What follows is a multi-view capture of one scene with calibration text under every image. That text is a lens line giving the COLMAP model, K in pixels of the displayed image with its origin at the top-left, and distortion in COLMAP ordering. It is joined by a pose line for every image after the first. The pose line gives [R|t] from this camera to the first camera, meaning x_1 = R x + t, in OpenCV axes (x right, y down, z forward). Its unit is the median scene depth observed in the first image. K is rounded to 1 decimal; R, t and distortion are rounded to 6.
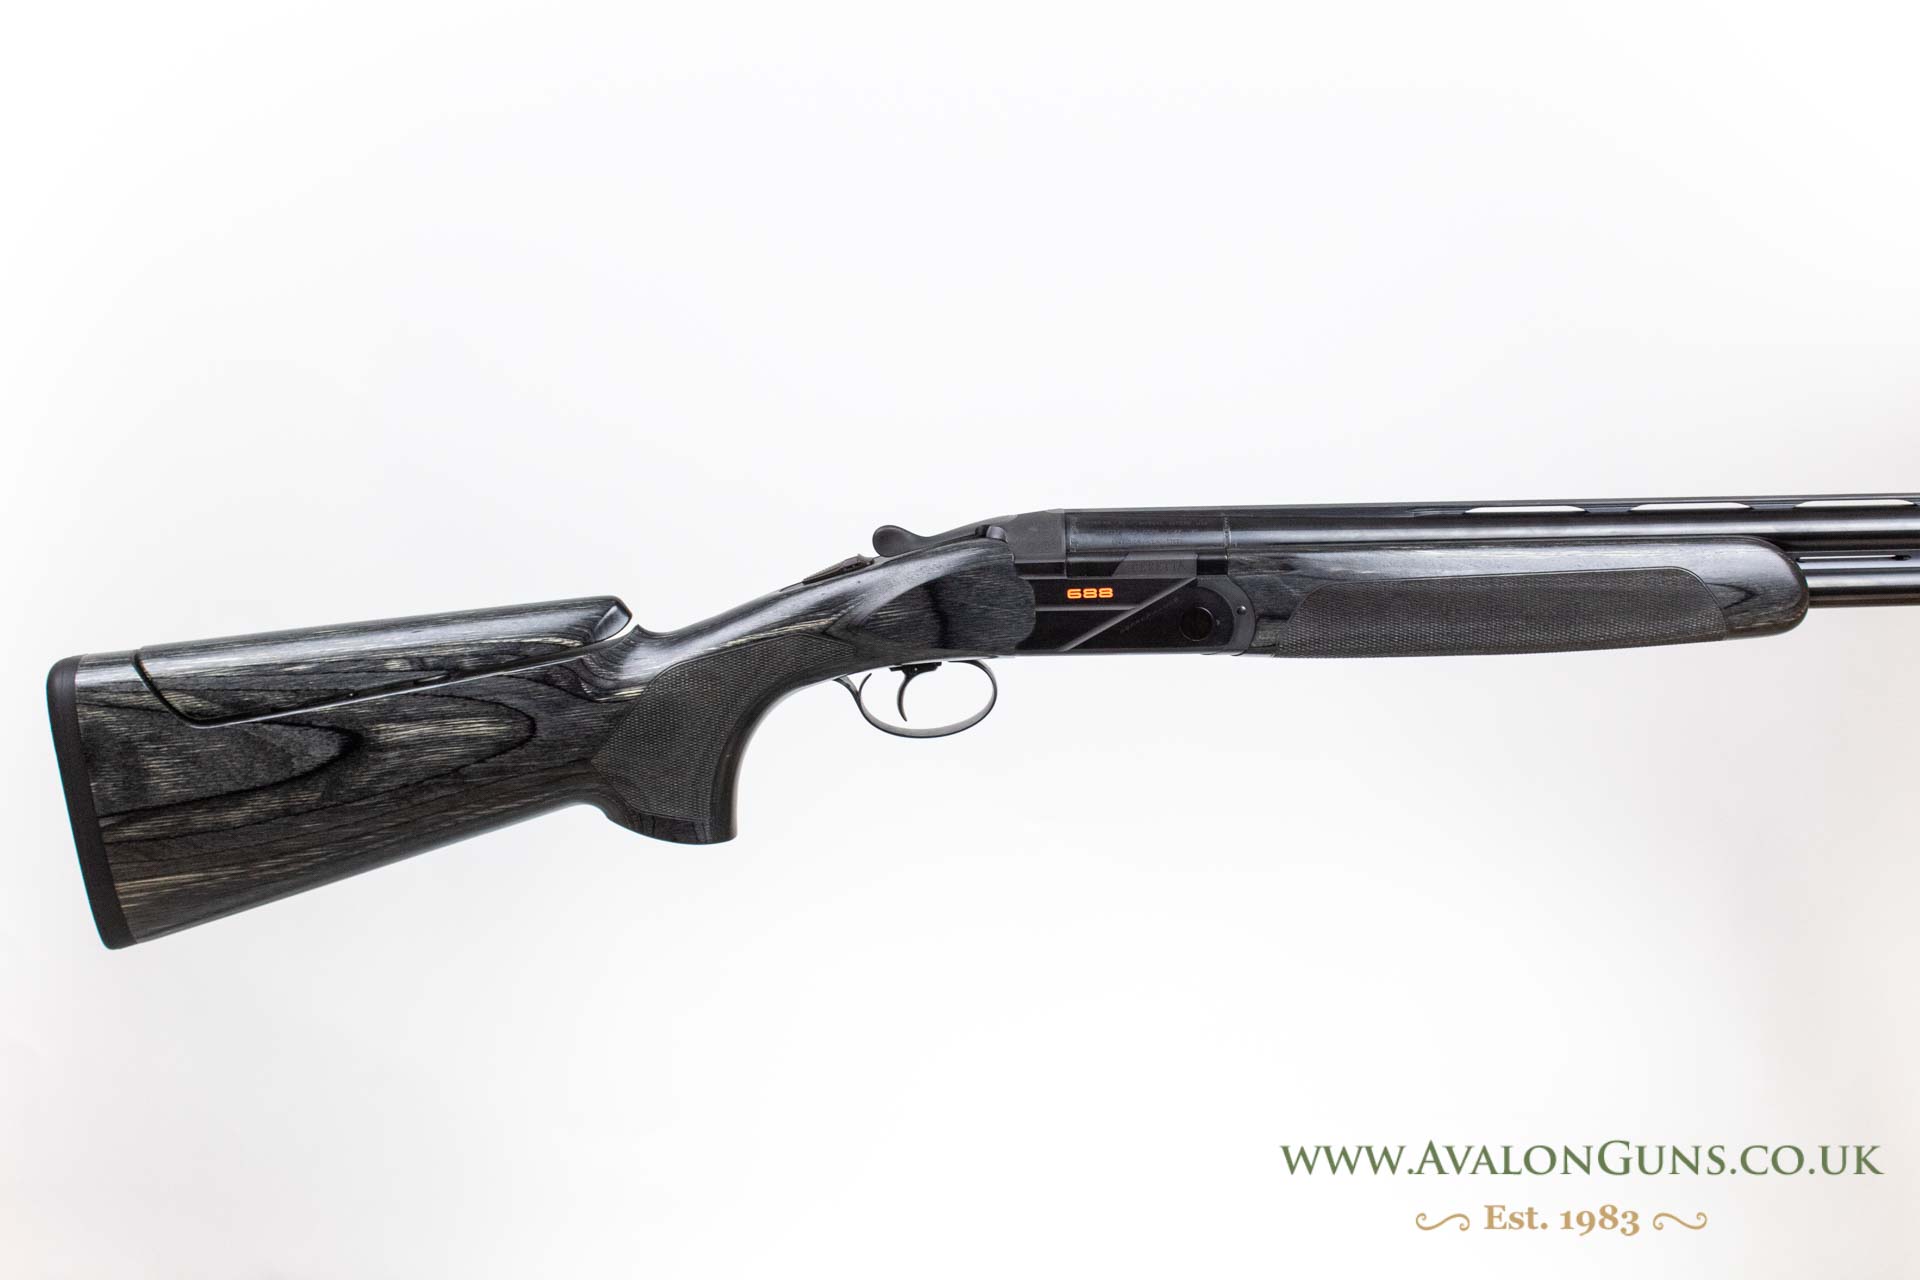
lens RADIAL K [[2511.7, 0, 960.0], [0, 2511.7, 640.0], [0, 0, 1]] dist [-0.017087, -0.024880]
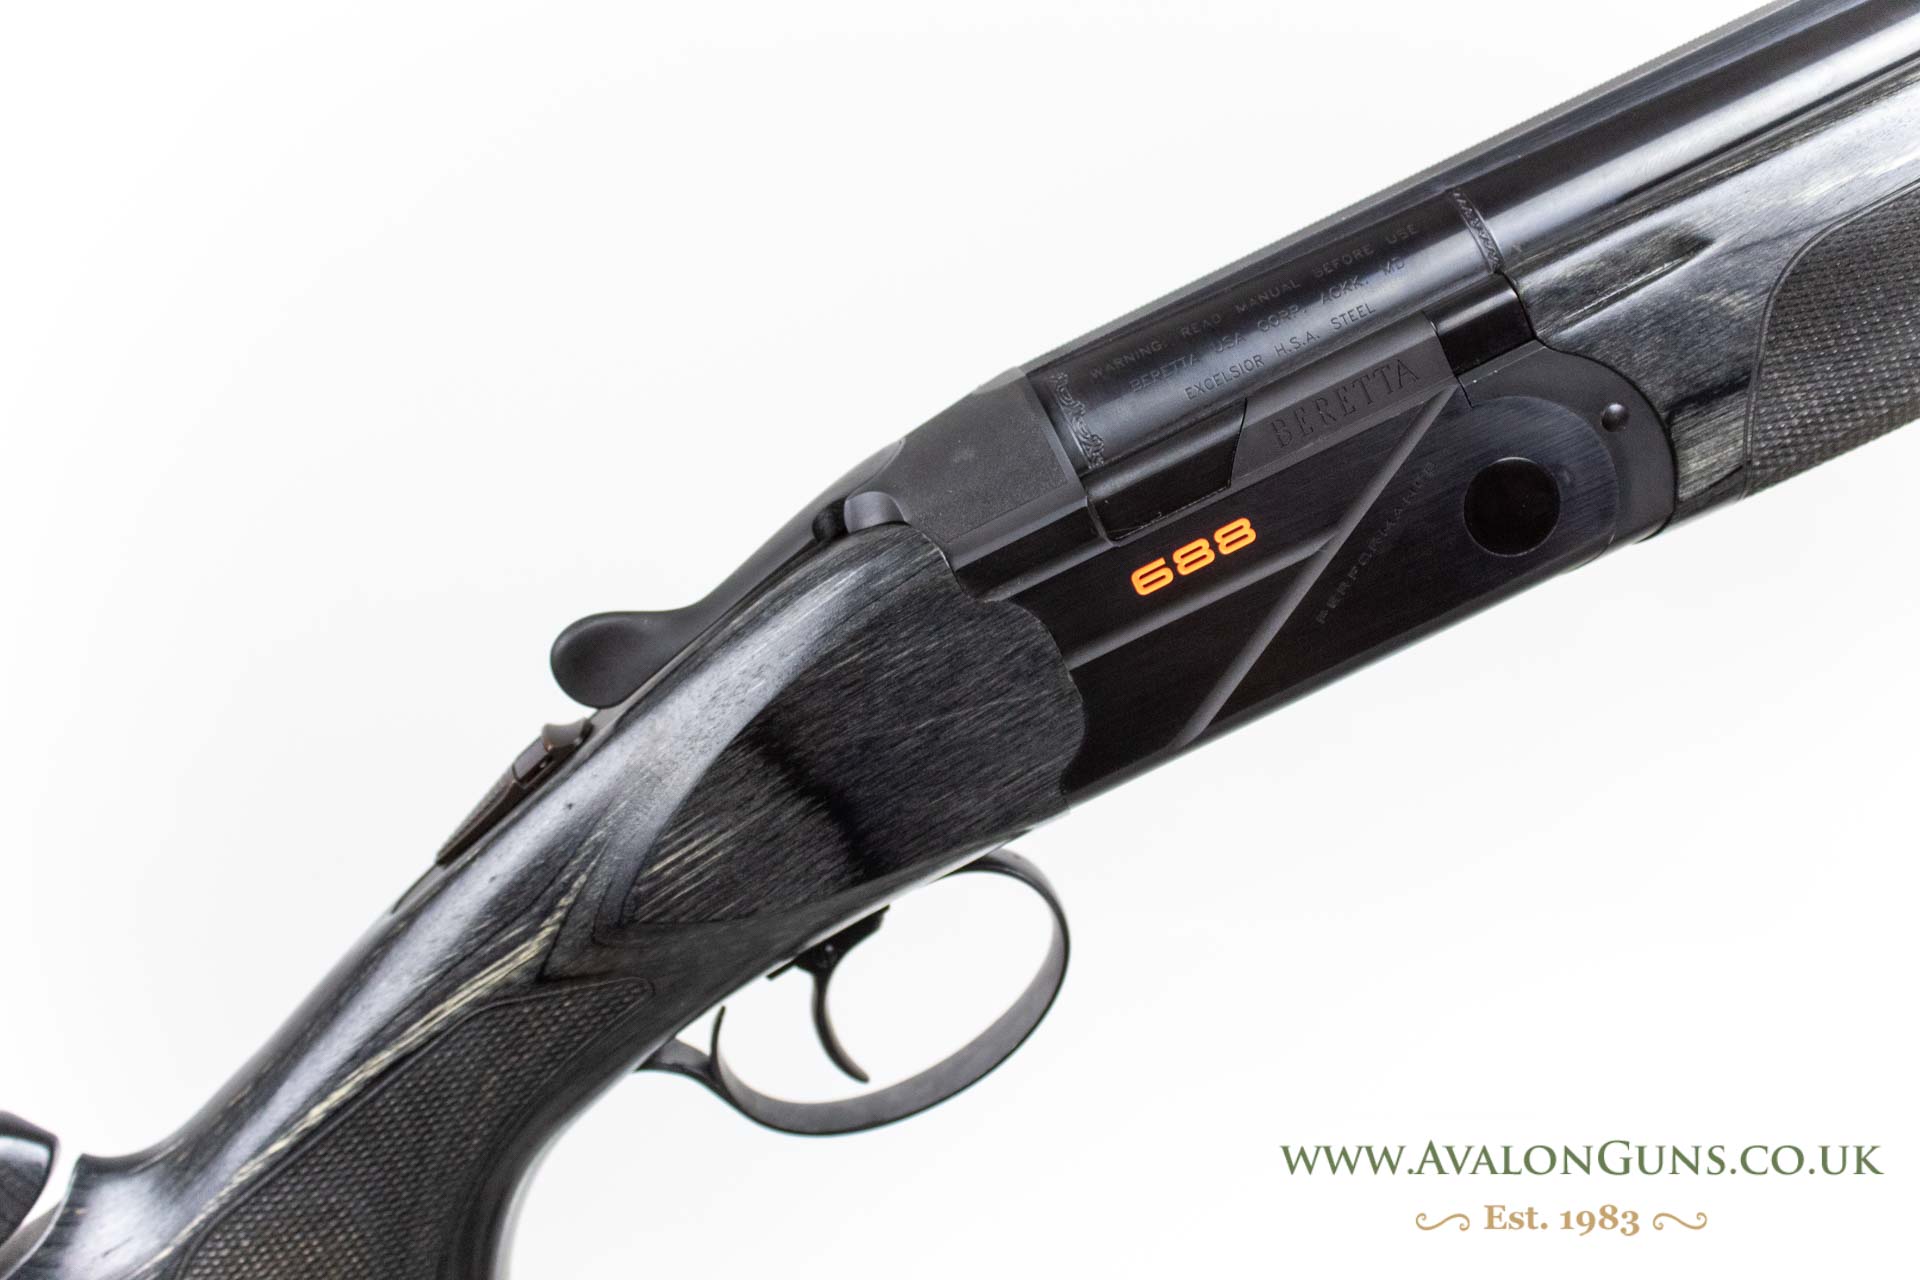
lens RADIAL K [[2511.7, 0, 960.0], [0, 2511.7, 640.0], [0, 0, 1]] dist [-0.017087, -0.024880]
pose [[0.908621, -0.417393, -0.013848, 0.022963], [0.417579, 0.908505, 0.015693, -0.026835], [0.006031, -0.020042, 0.999781, 0.656513]]
